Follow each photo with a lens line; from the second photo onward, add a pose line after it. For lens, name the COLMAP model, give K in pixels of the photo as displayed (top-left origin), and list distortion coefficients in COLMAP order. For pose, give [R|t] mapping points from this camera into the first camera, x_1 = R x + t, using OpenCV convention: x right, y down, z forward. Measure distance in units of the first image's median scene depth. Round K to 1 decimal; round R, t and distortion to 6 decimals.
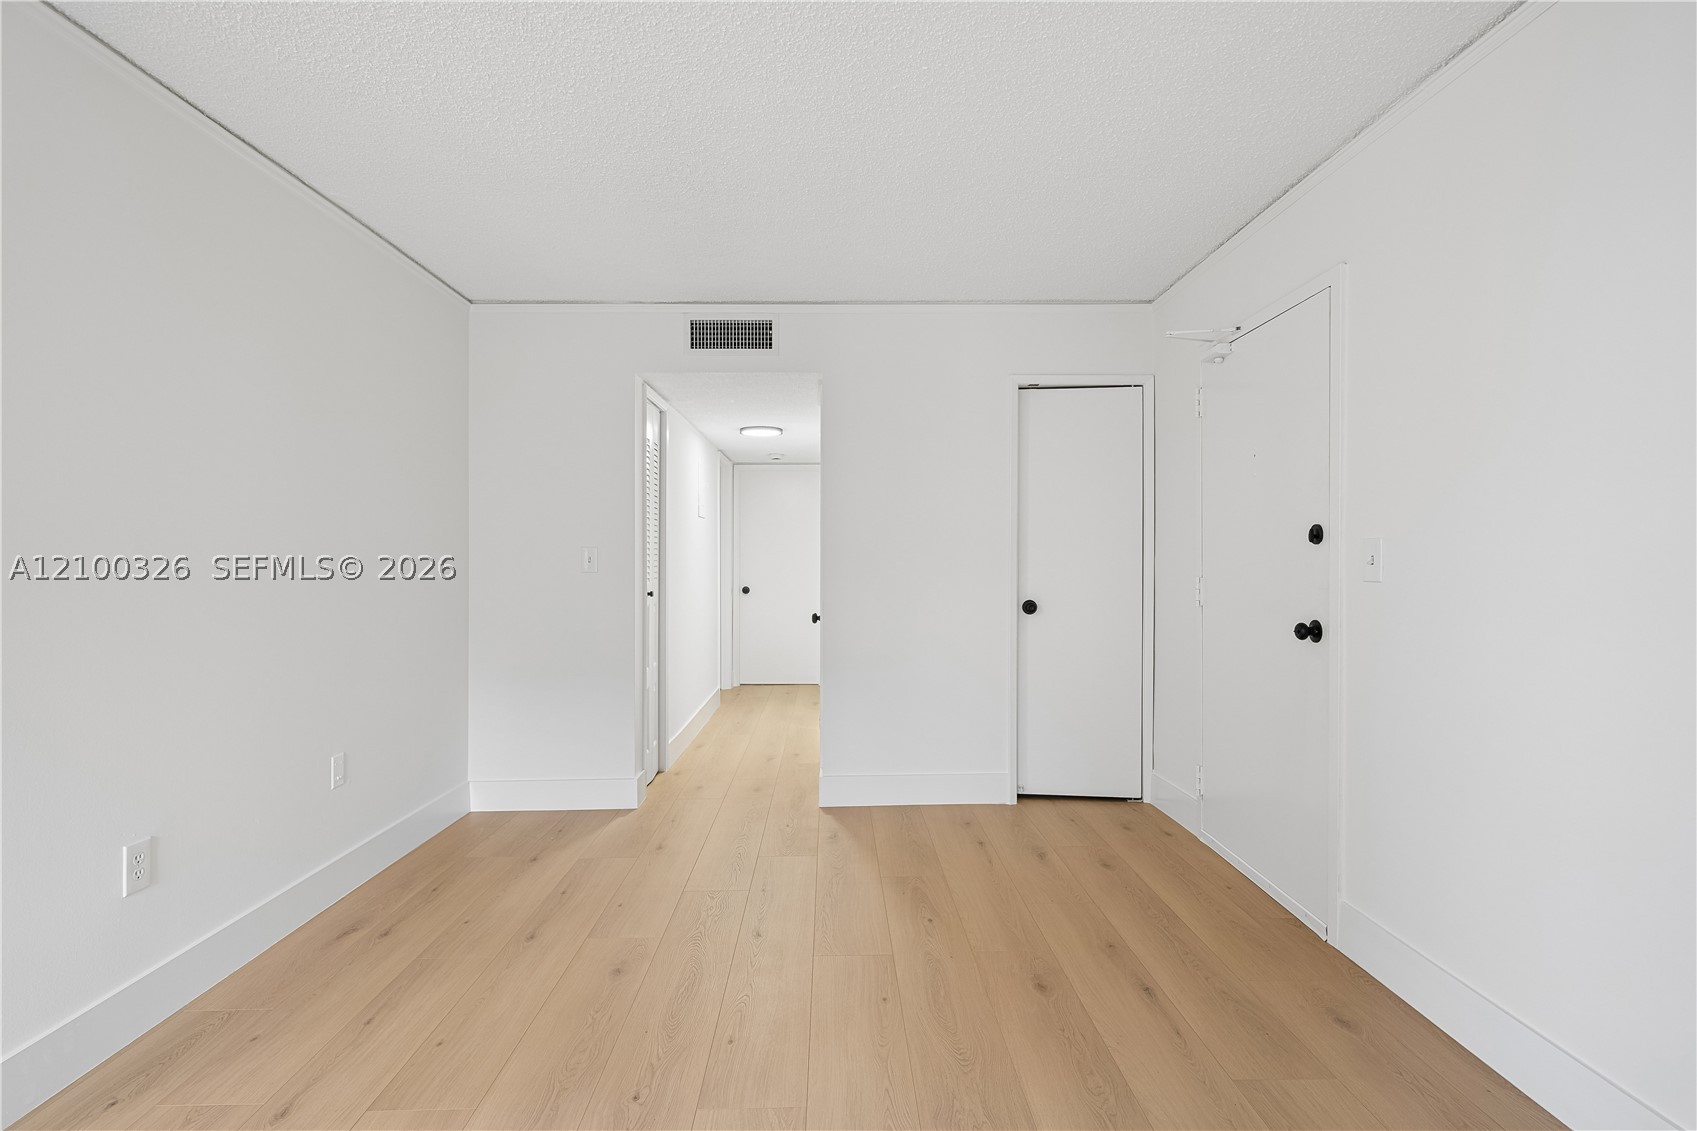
lens RADIAL K [[810.2, 0, 848.5], [0, 810.2, 565.5], [0, 0, 1]] dist [-0.001260, -0.000189]
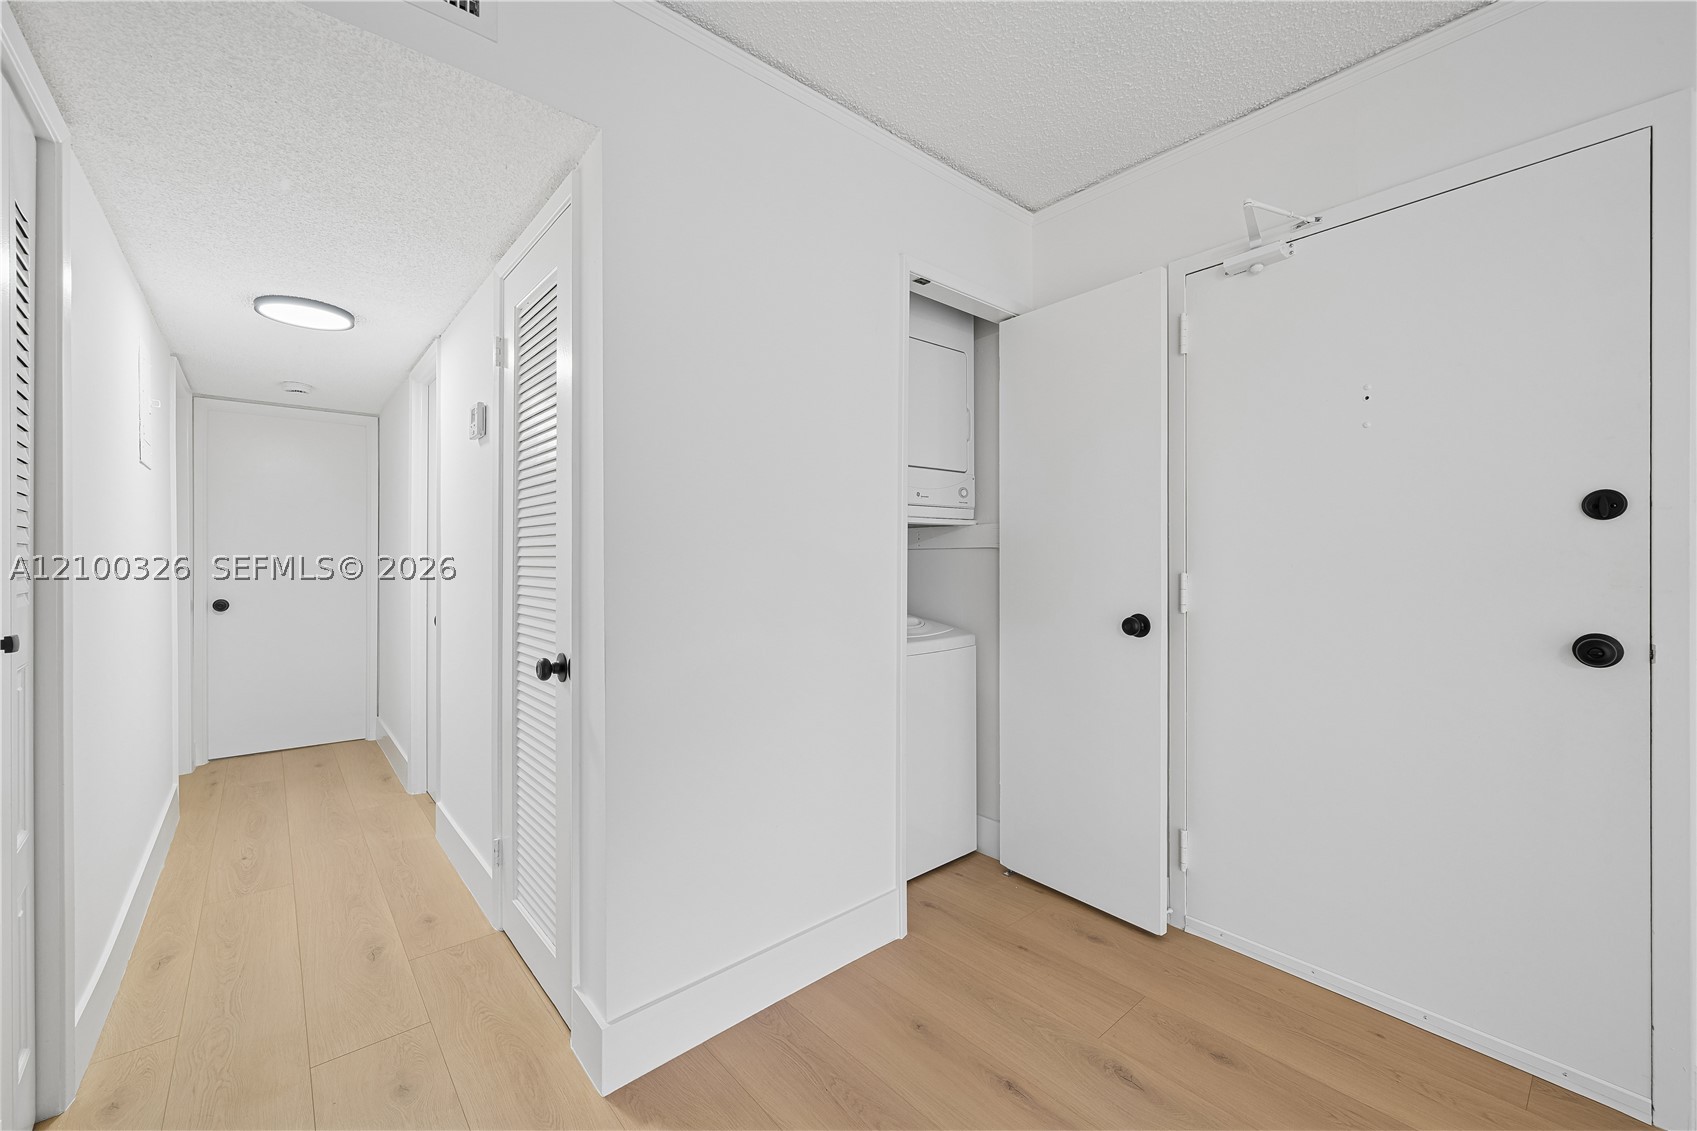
lens RADIAL K [[671.9, 0, 848.5], [0, 671.9, 565.5], [0, 0, 1]] dist [-0.007490, 0.000085]
pose [[0.773295, -0.009050, 0.633982, -0.118869], [0.007405, 0.999959, 0.005242, 0.001496], [-0.634003, 0.000641, 0.773330, 0.459799]]
